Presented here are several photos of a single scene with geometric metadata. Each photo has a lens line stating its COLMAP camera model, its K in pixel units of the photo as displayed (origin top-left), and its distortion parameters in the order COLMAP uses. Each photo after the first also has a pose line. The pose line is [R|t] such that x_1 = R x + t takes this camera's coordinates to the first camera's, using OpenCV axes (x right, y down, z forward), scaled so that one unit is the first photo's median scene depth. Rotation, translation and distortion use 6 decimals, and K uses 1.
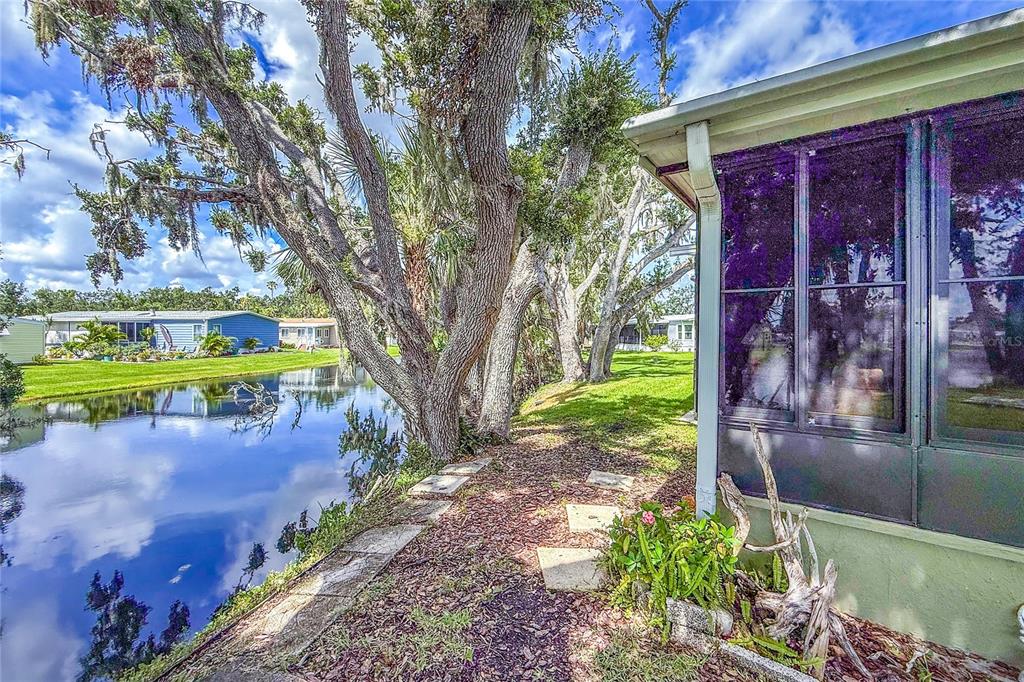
lens RADIAL K [[420.9, 0, 512.0], [0, 420.9, 341.0], [0, 0, 1]] dist [0.000592, 0.000050]
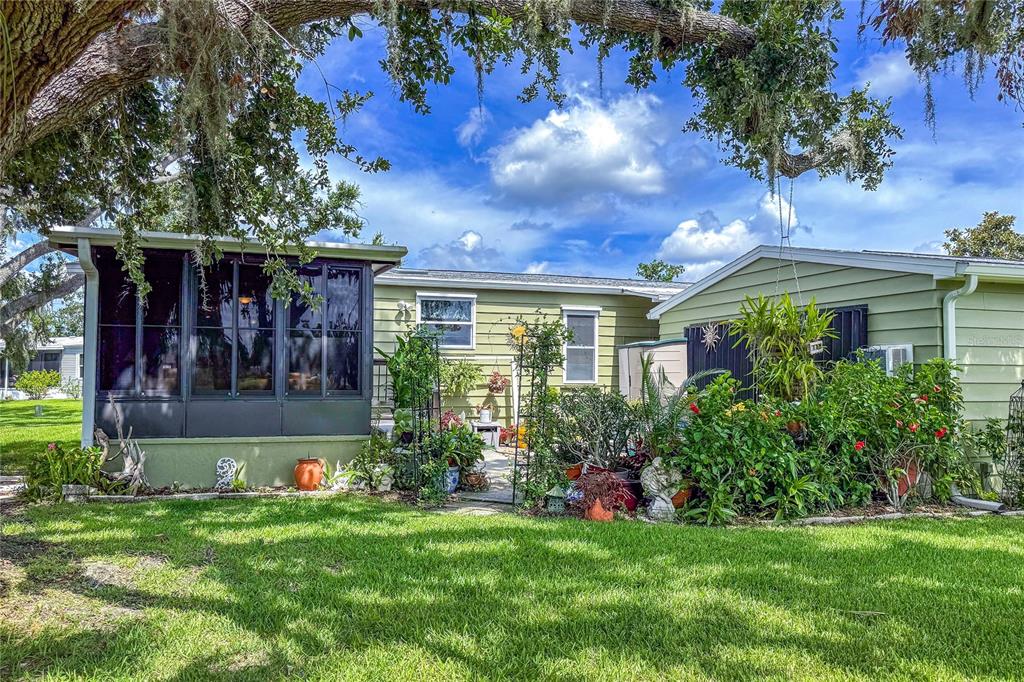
lens RADIAL K [[728.7, 0, 509.0], [0, 728.7, 357.6], [0, 0, 1]] dist [-0.004200, -0.002973]
pose [[0.615939, 0.024510, 0.787413, -0.114592], [0.005020, 0.999373, -0.035035, 0.016877], [-0.787778, 0.025532, 0.615430, -0.303996]]
